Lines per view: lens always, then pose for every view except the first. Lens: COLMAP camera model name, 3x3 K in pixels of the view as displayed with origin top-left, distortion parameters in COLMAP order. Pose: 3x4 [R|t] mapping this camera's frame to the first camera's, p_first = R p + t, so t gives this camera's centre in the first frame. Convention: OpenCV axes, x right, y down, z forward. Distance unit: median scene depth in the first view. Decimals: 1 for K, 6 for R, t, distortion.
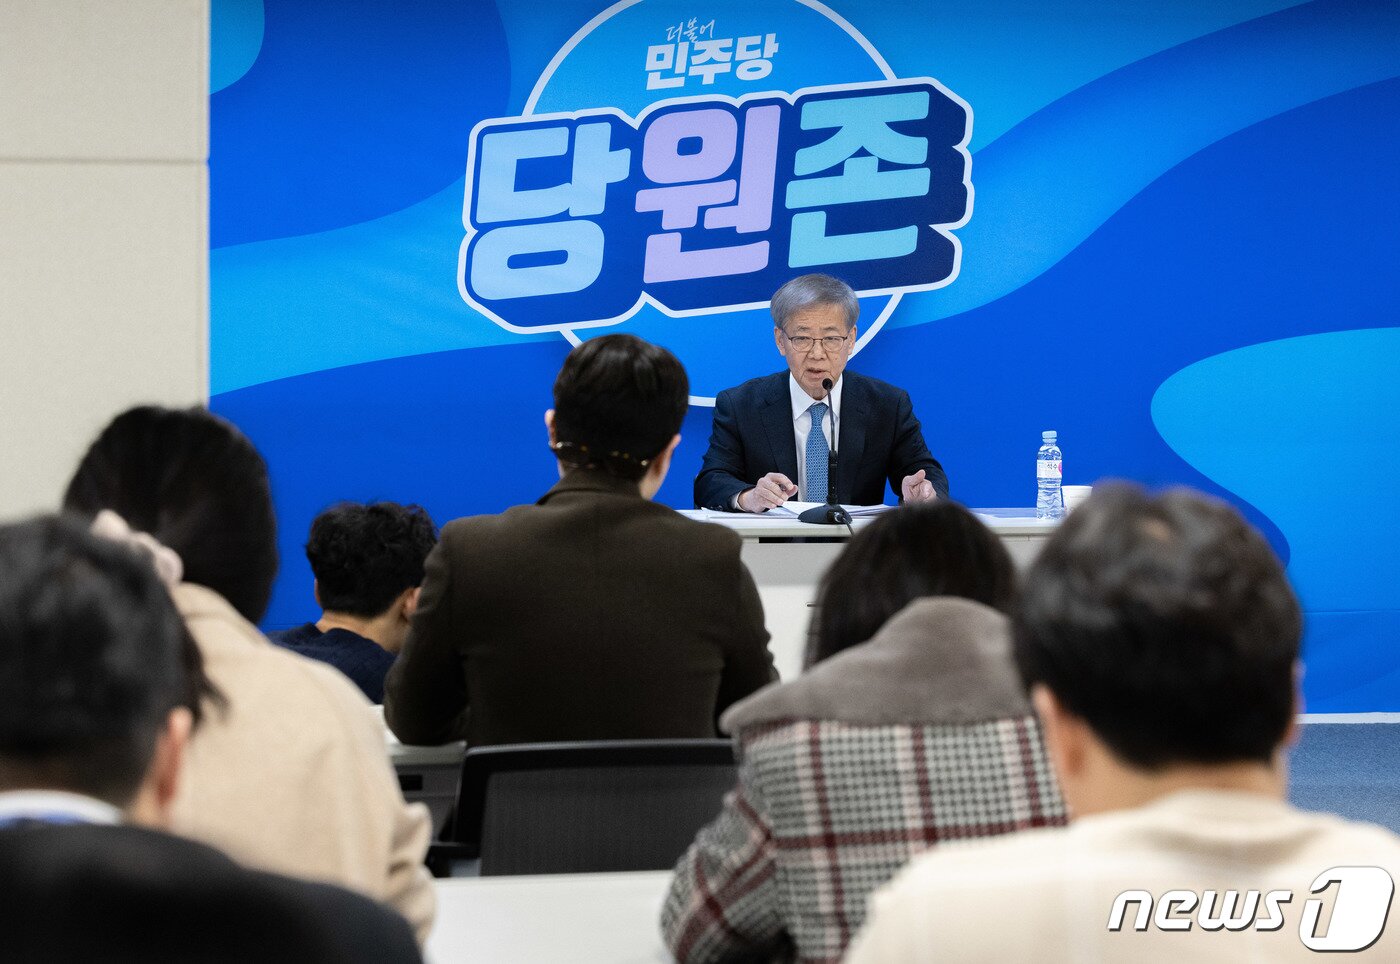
lens RADIAL K [[4114.2, 0, 700.3], [0, 4114.2, 479.0], [0, 0, 1]] dist [-0.292219, 0.000000]
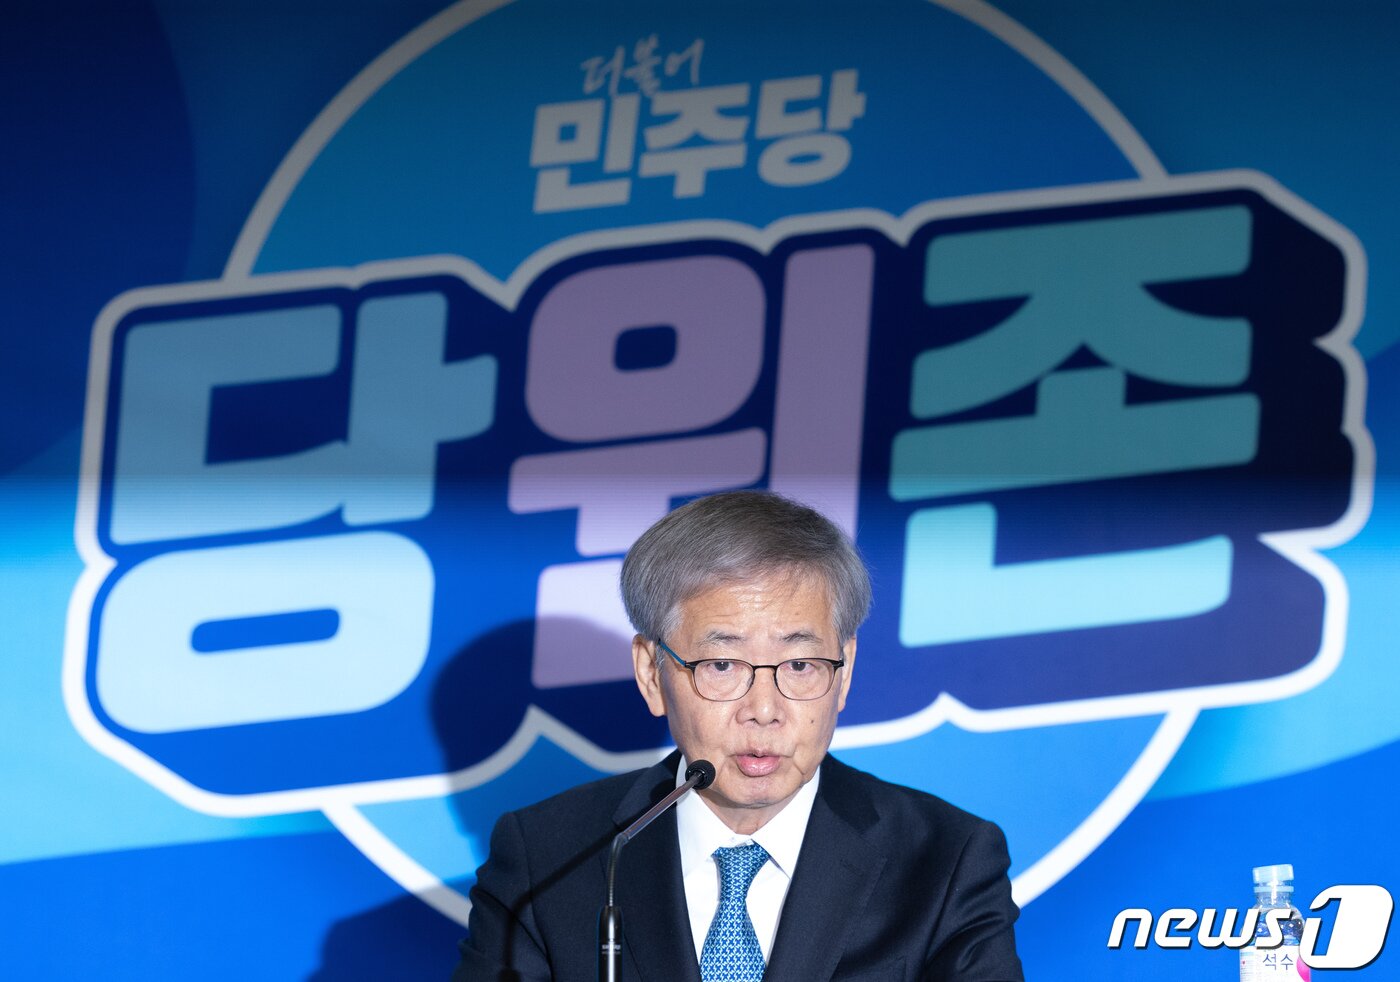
lens RADIAL K [[5192.1, 0, 702.9], [0, 5192.1, 487.0], [0, 0, 1]] dist [-0.014036, 0.000000]
pose [[0.996621, -0.001493, 0.082127, -0.039064], [0.009090, 0.995699, -0.092198, -0.020144], [-0.081636, 0.092633, 0.992348, 0.492561]]
